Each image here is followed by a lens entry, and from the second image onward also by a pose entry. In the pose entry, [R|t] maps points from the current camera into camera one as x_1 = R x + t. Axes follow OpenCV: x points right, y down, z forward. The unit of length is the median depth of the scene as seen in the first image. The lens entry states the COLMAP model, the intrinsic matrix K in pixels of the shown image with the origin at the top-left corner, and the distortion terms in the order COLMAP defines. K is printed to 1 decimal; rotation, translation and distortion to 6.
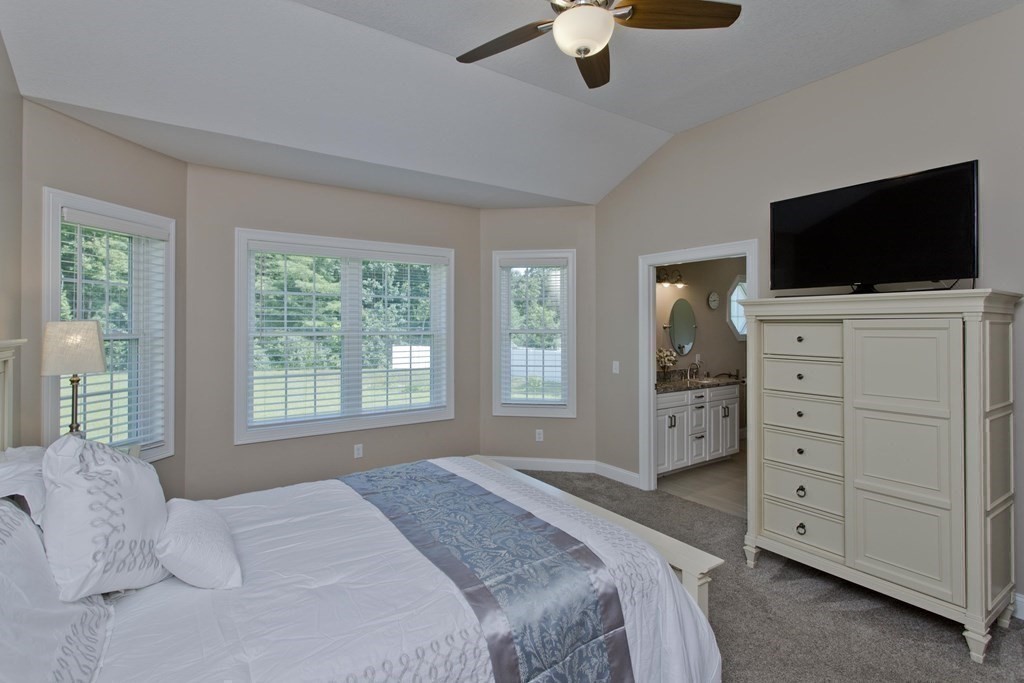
lens RADIAL K [[496.1, 0, 508.7], [0, 496.1, 324.0], [0, 0, 1]] dist [0.031471, 0.000351]
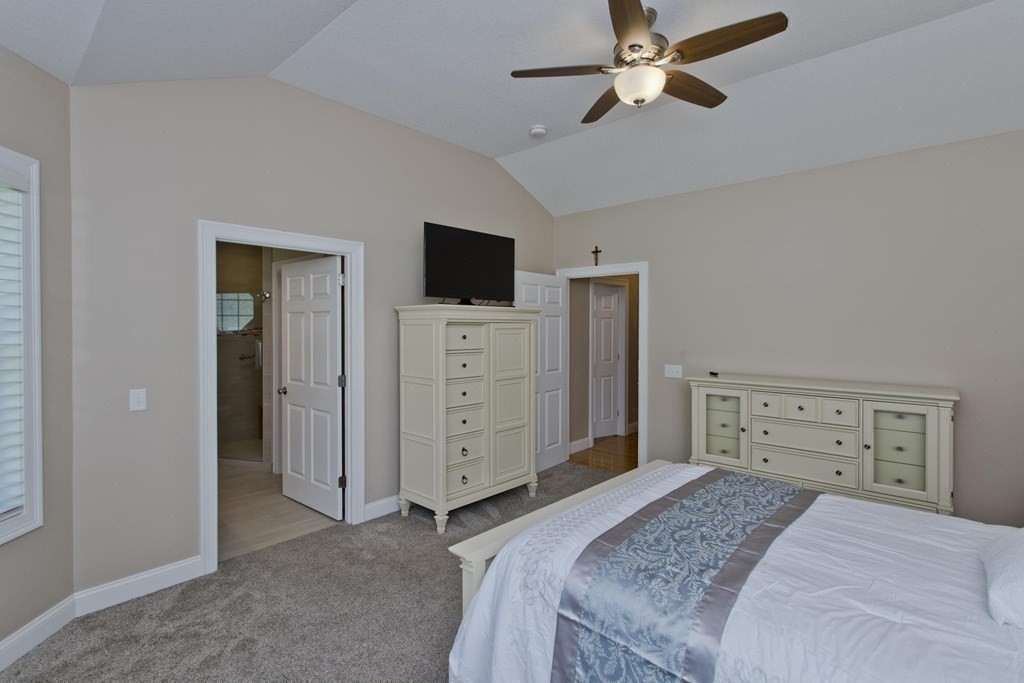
lens RADIAL K [[496.1, 0, 508.7], [0, 496.1, 324.0], [0, 0, 1]] dist [0.031471, 0.000351]
pose [[-0.206495, 0.003285, 0.978442, -0.751308], [-0.006568, 0.999967, -0.004743, 0.001461], [-0.978426, -0.007406, -0.206466, 1.203422]]
